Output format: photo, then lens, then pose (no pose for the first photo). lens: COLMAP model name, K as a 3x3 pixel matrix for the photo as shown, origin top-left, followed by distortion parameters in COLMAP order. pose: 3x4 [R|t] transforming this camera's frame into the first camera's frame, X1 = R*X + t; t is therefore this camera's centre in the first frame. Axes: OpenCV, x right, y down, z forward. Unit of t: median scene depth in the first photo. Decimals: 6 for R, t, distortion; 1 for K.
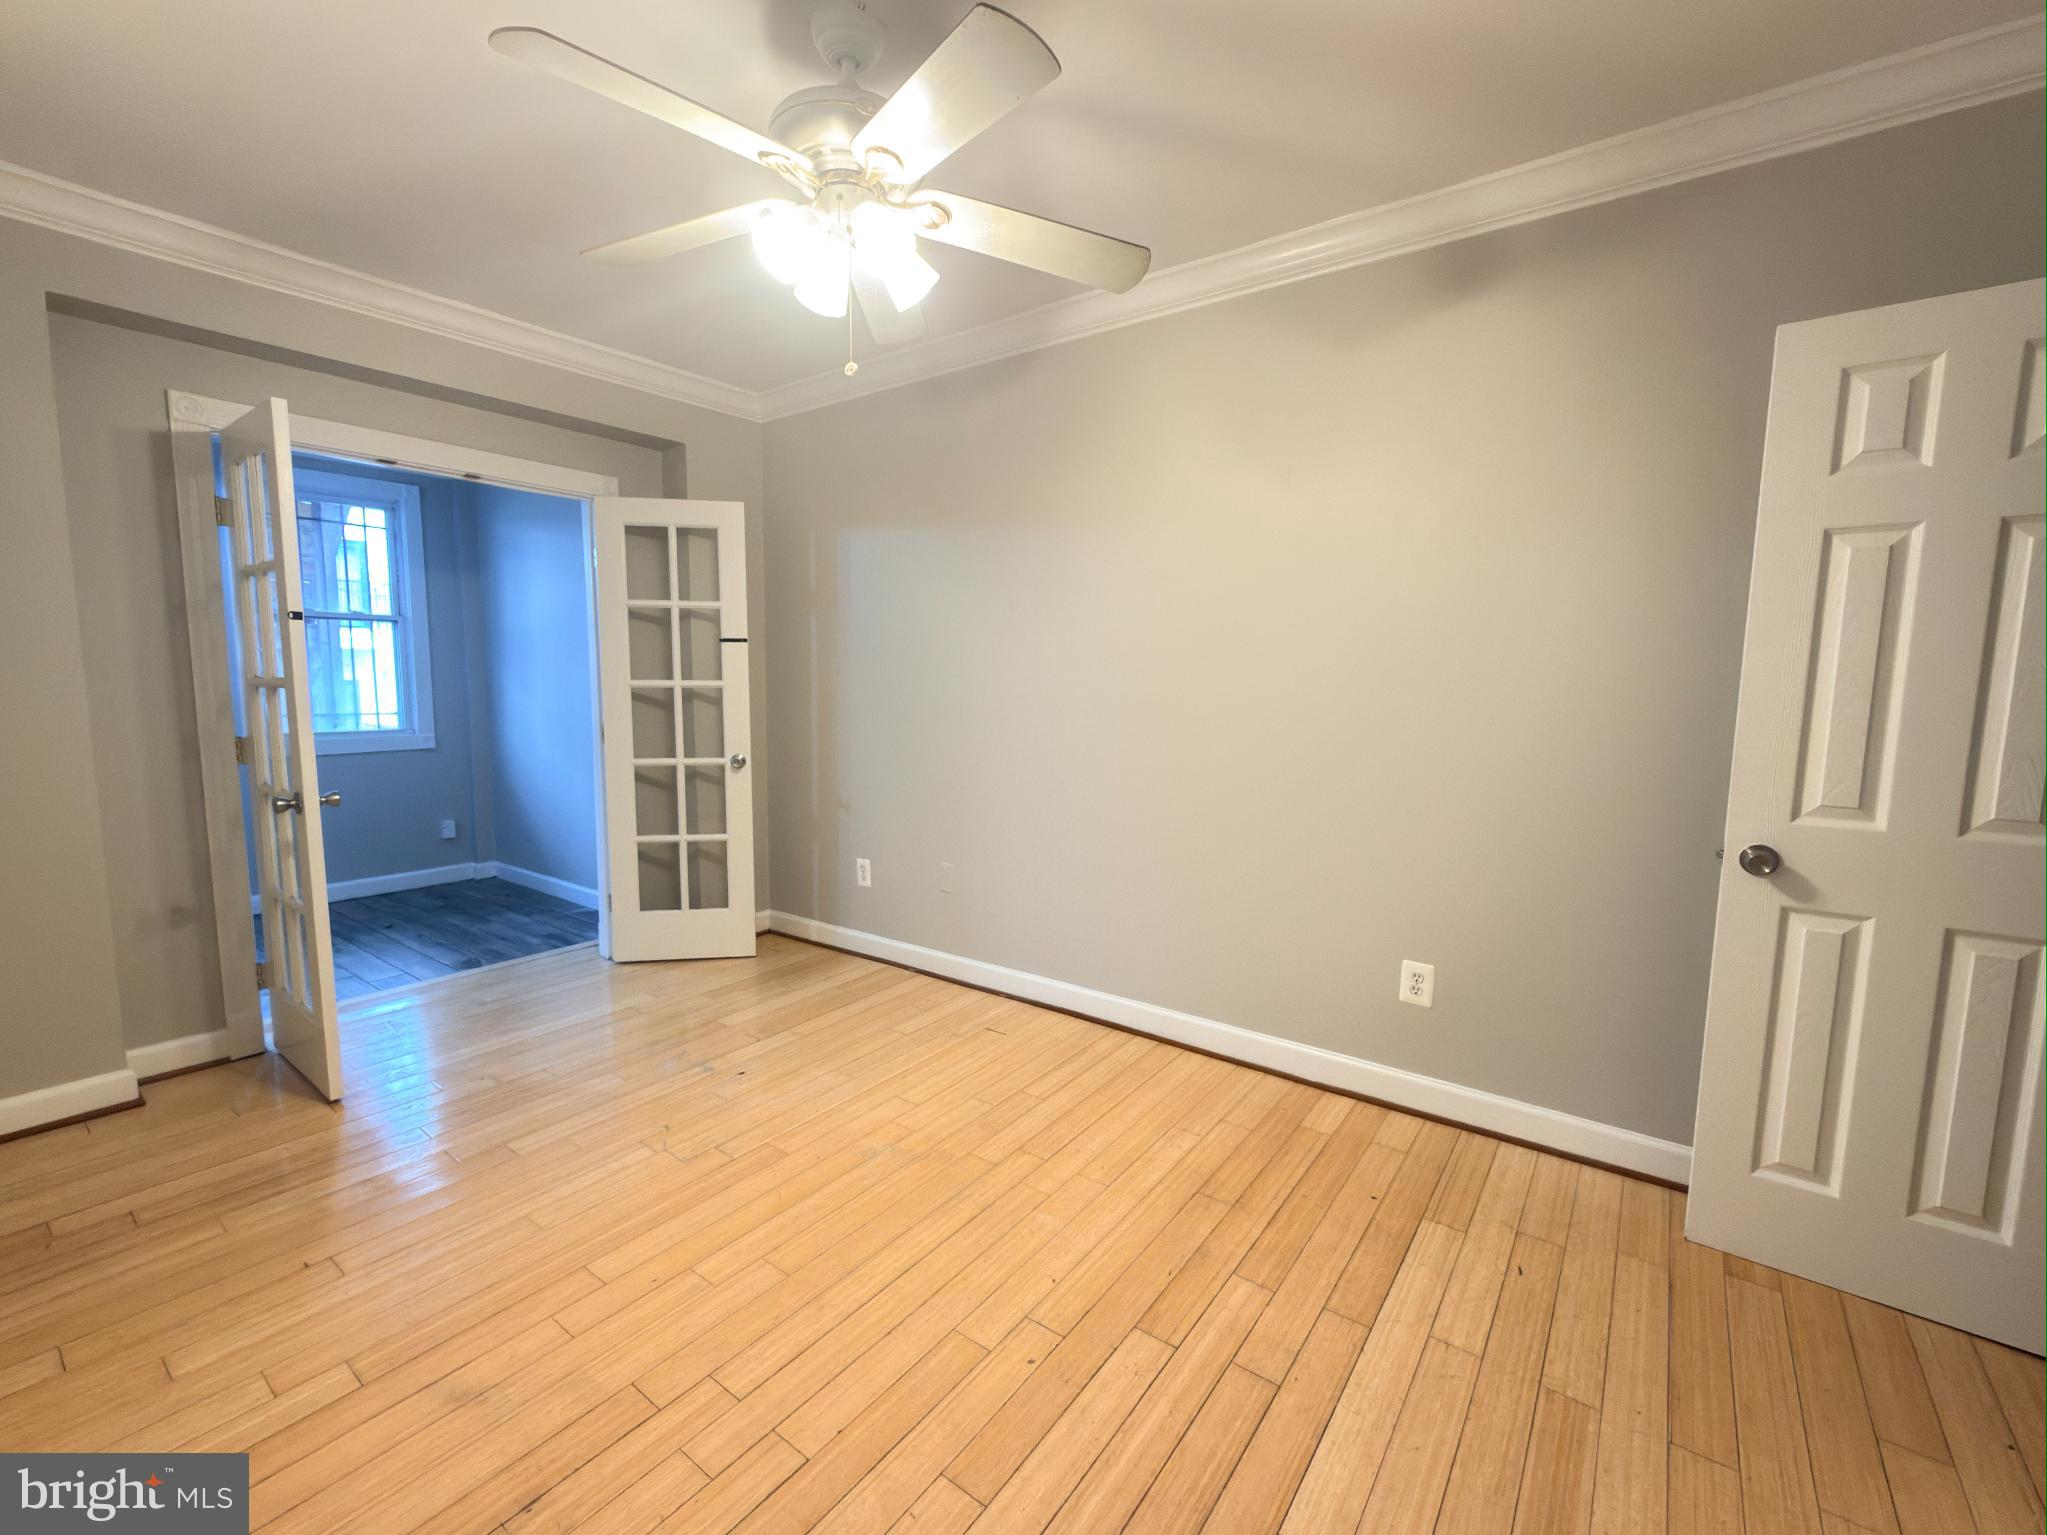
lens RADIAL K [[876.9, 0, 1021.6], [0, 876.9, 769.4], [0, 0, 1]] dist [0.000331, 0.000518]
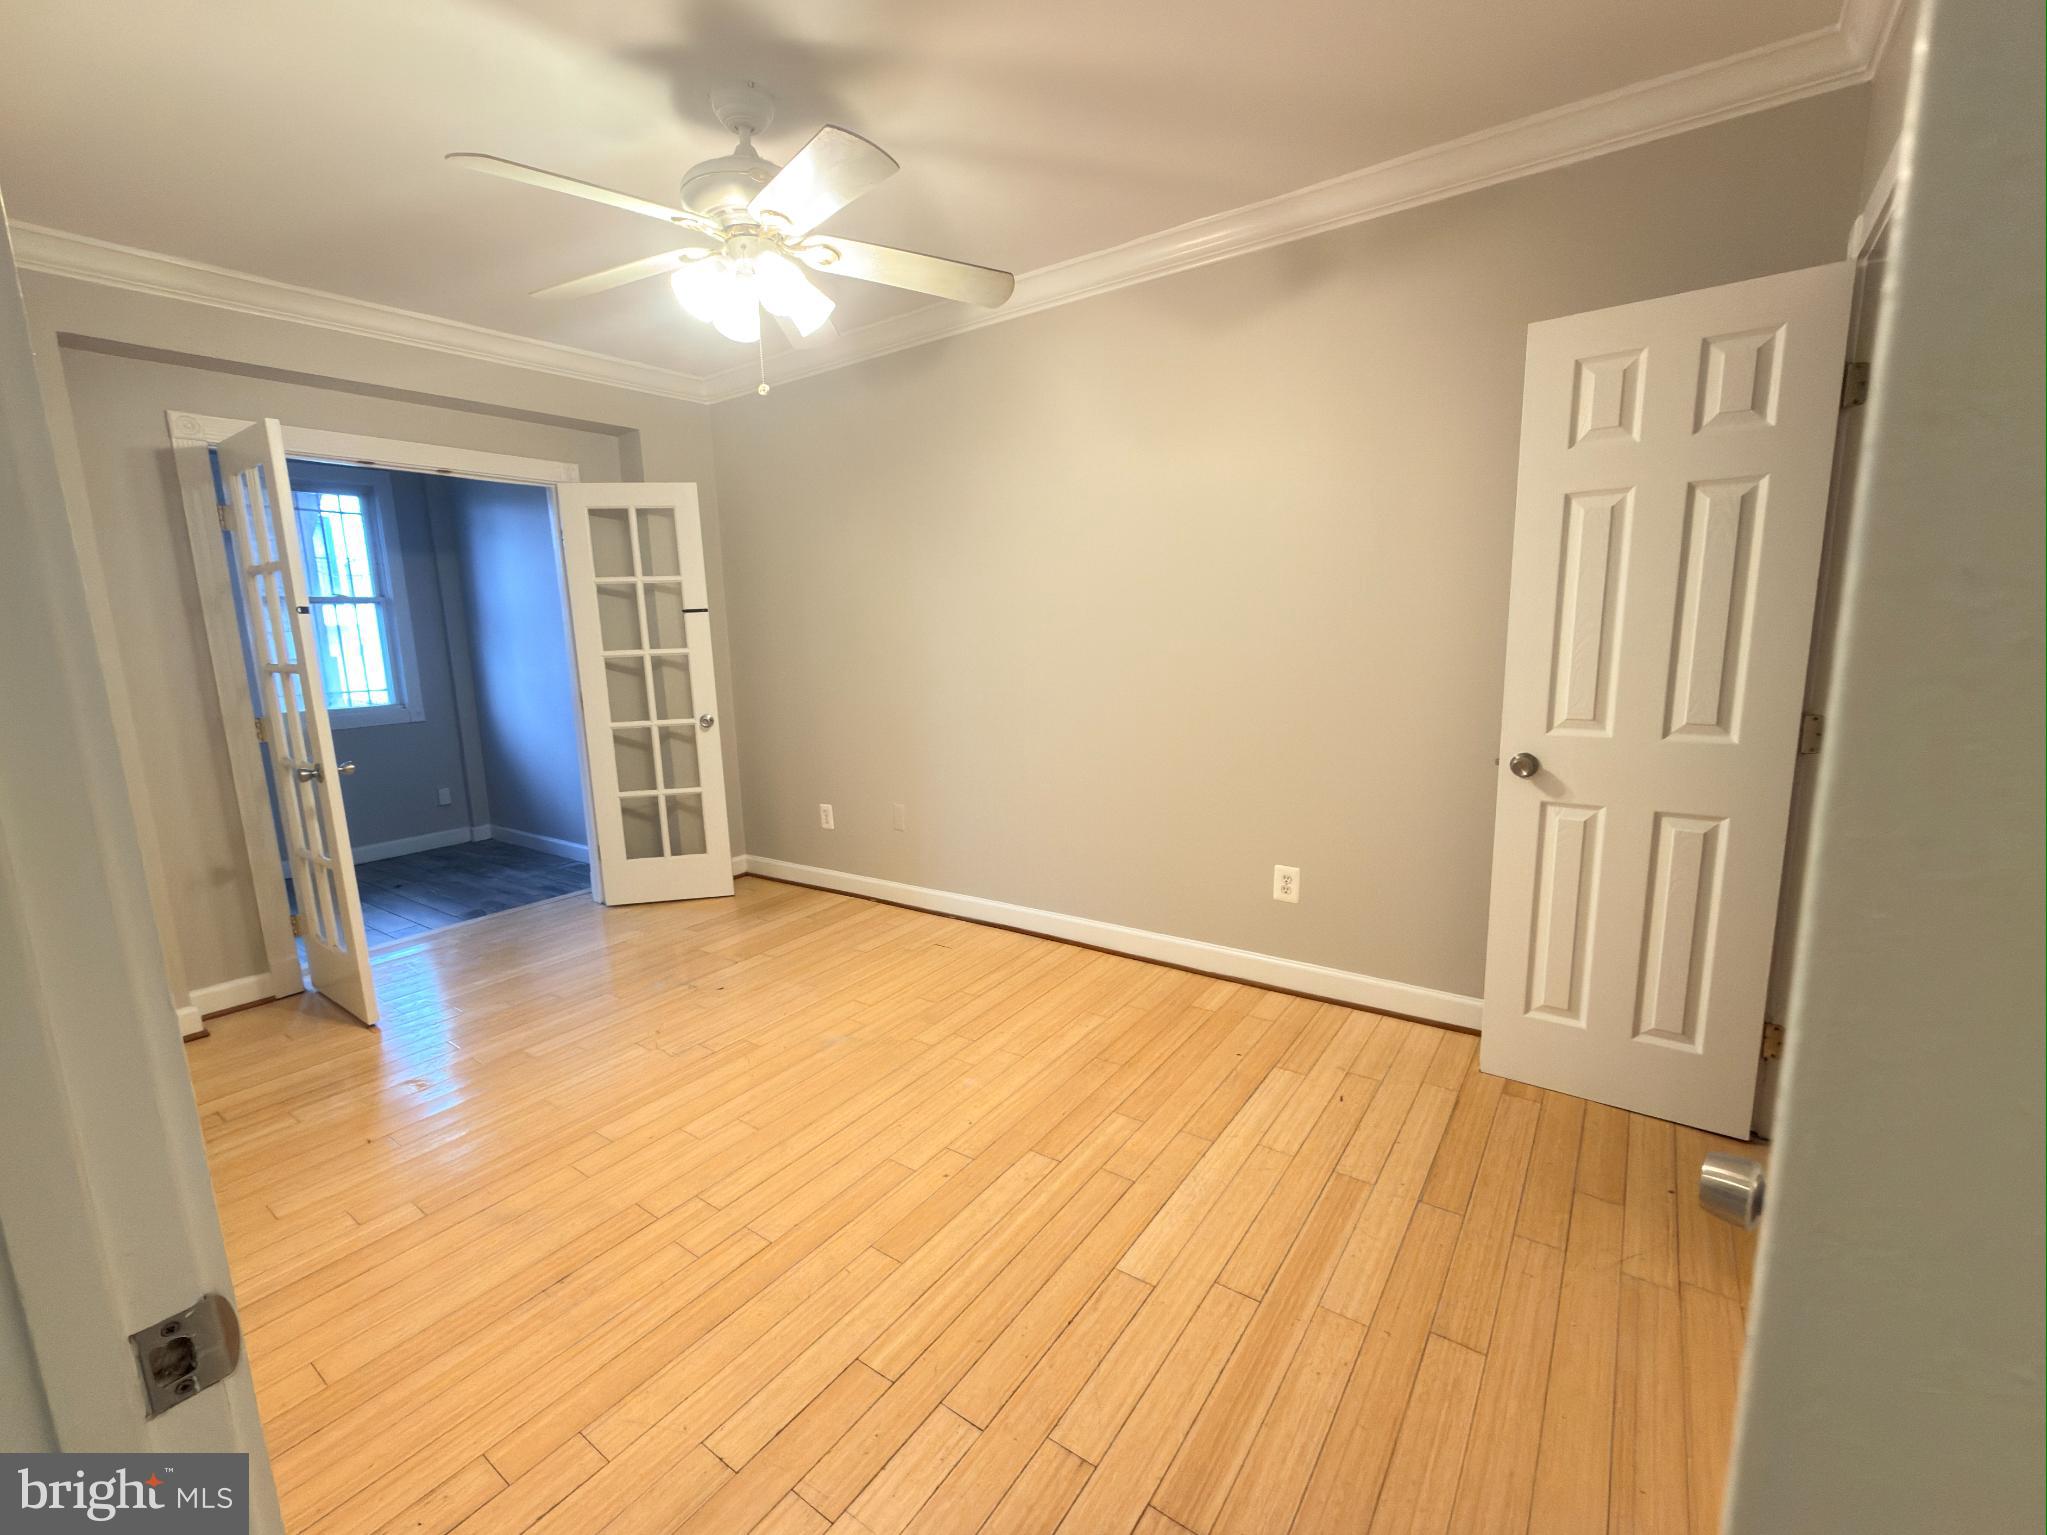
lens RADIAL K [[876.9, 0, 1023.4], [0, 876.9, 768.4], [0, 0, 1]] dist [0.000331, 0.000518]
pose [[0.998993, -0.042990, 0.012804, 0.099381], [0.042181, 0.997433, 0.057859, 0.005430], [-0.015259, -0.057261, 0.998243, -0.189936]]
